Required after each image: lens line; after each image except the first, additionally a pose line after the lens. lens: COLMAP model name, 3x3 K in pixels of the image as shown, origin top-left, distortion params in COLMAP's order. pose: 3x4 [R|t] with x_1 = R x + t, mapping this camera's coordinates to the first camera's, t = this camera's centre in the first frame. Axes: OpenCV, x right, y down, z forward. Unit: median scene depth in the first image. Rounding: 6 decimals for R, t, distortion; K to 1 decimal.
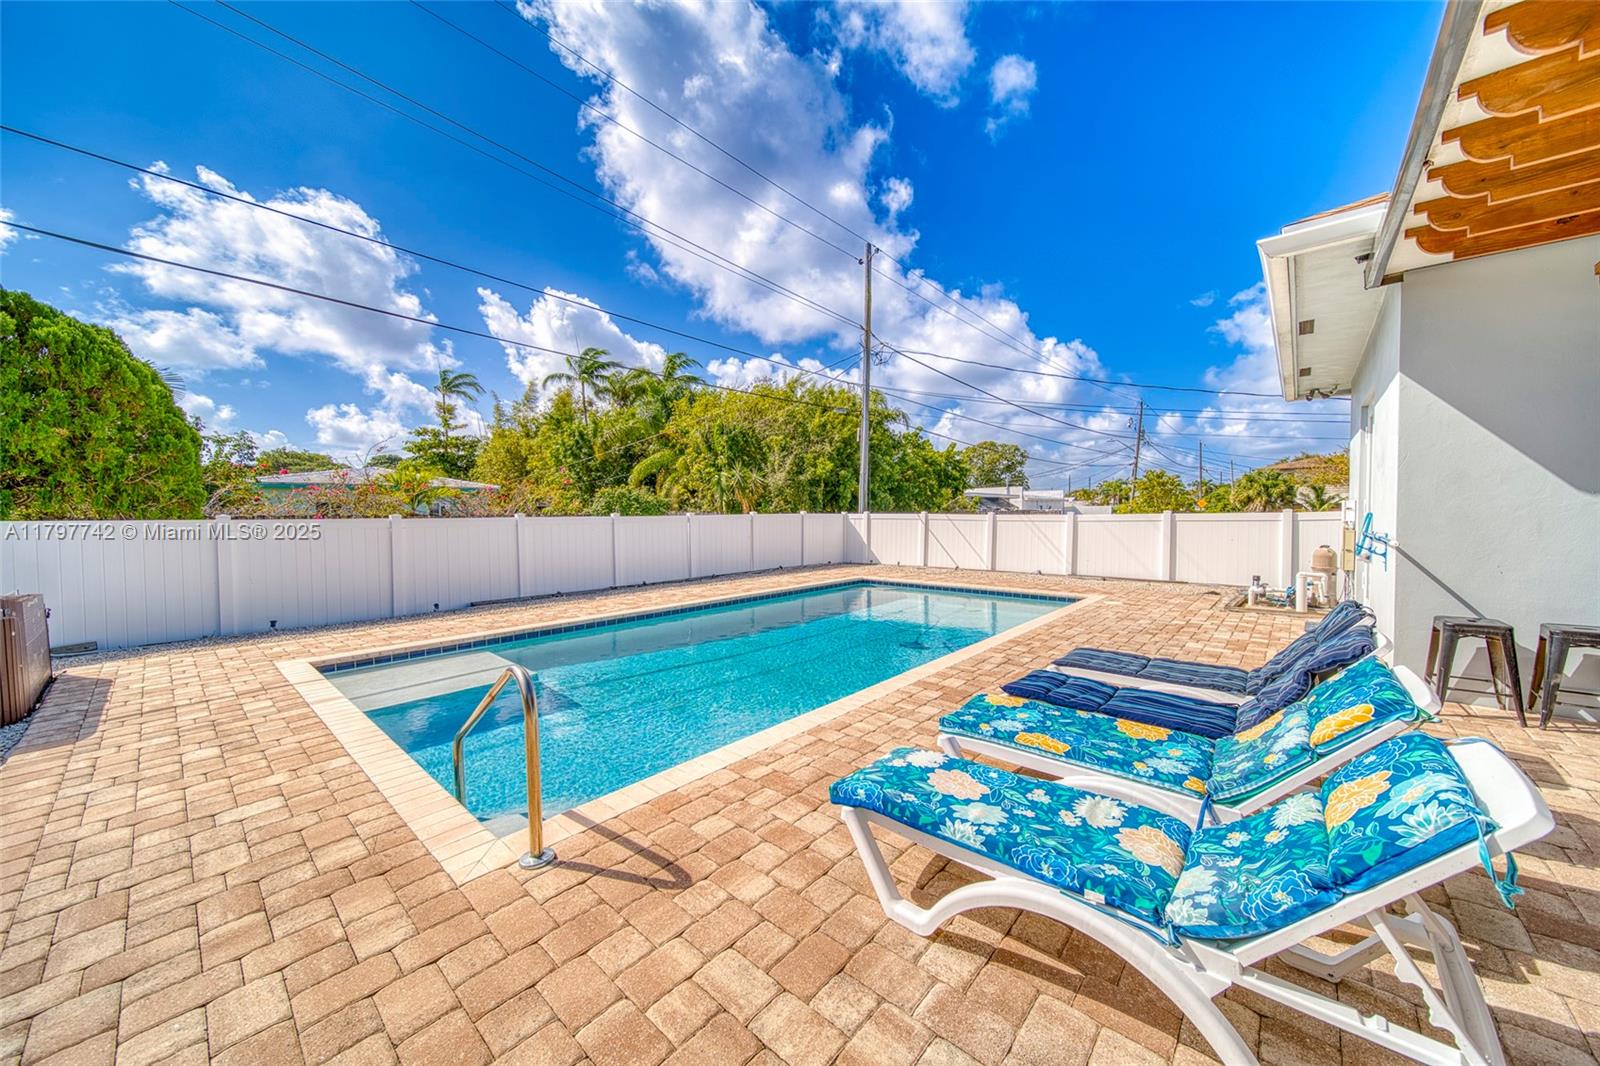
lens RADIAL K [[567.6, 0, 806.0], [0, 567.6, 532.8], [0, 0, 1]] dist [-0.000815, -0.000179]
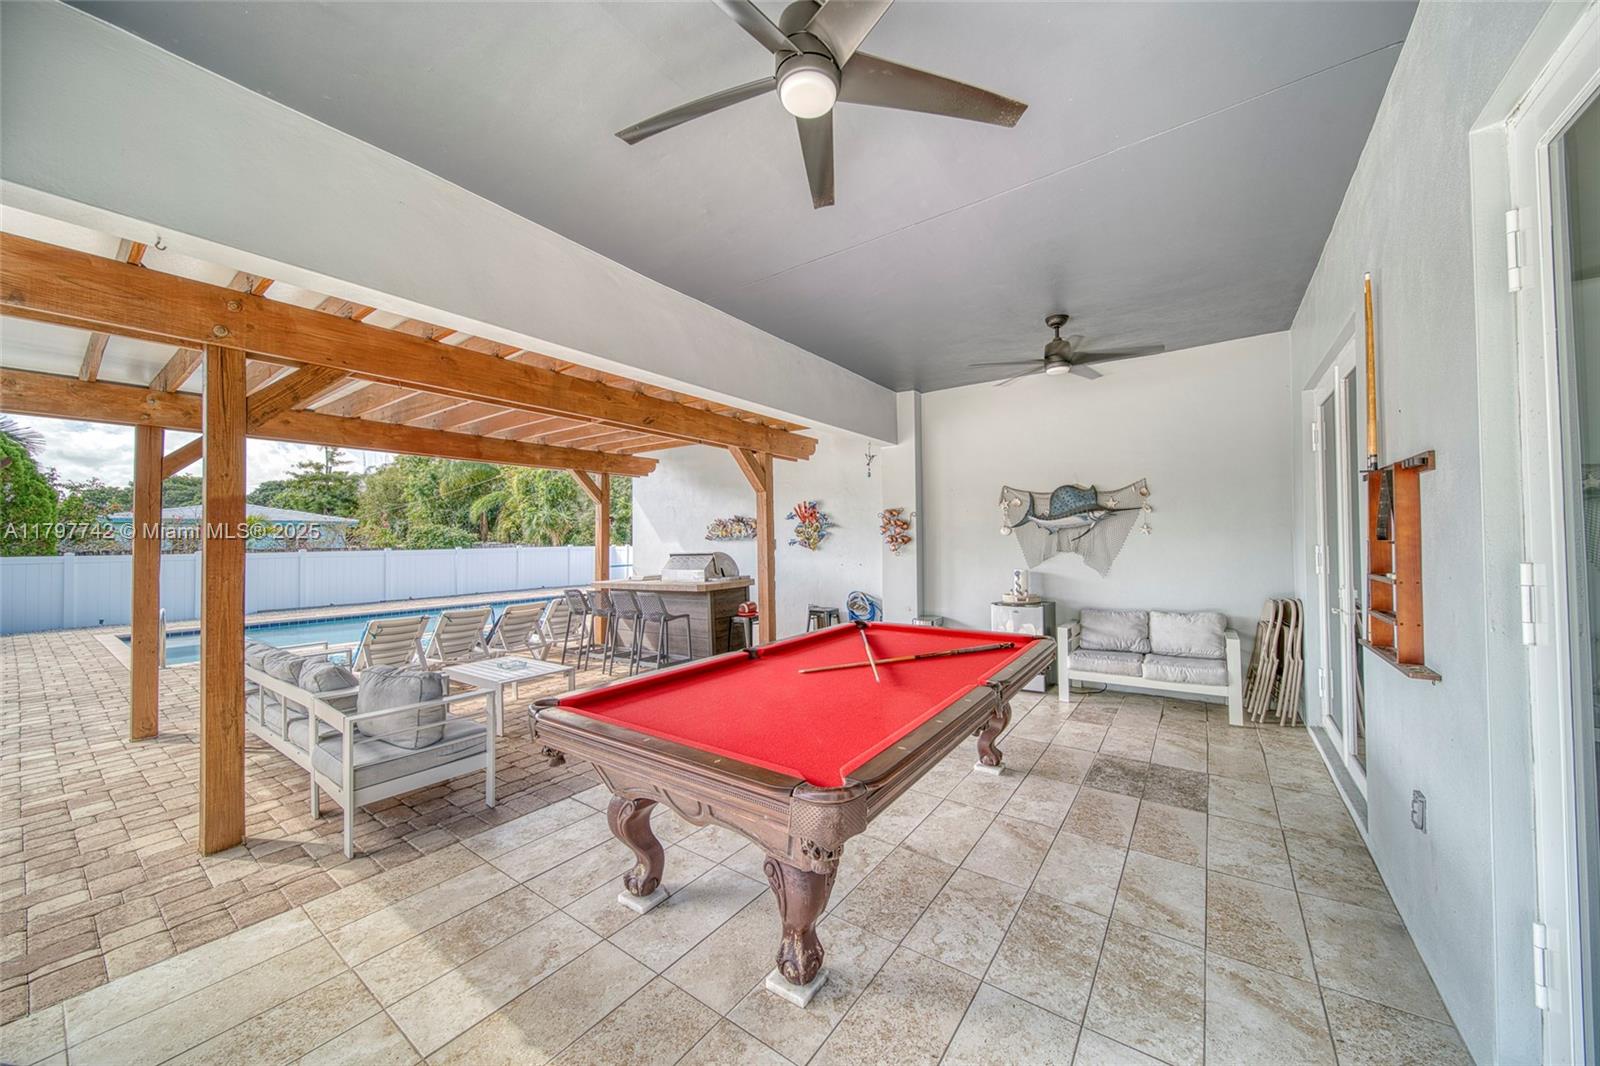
lens RADIAL K [[567.6, 0, 796.3], [0, 567.6, 531.0], [0, 0, 1]] dist [-0.000815, -0.000179]
pose [[0.994942, -0.004540, 0.100348, 0.345619], [0.009767, 0.998617, -0.051666, 0.003885], [-0.099975, 0.052384, 0.993610, -0.323156]]
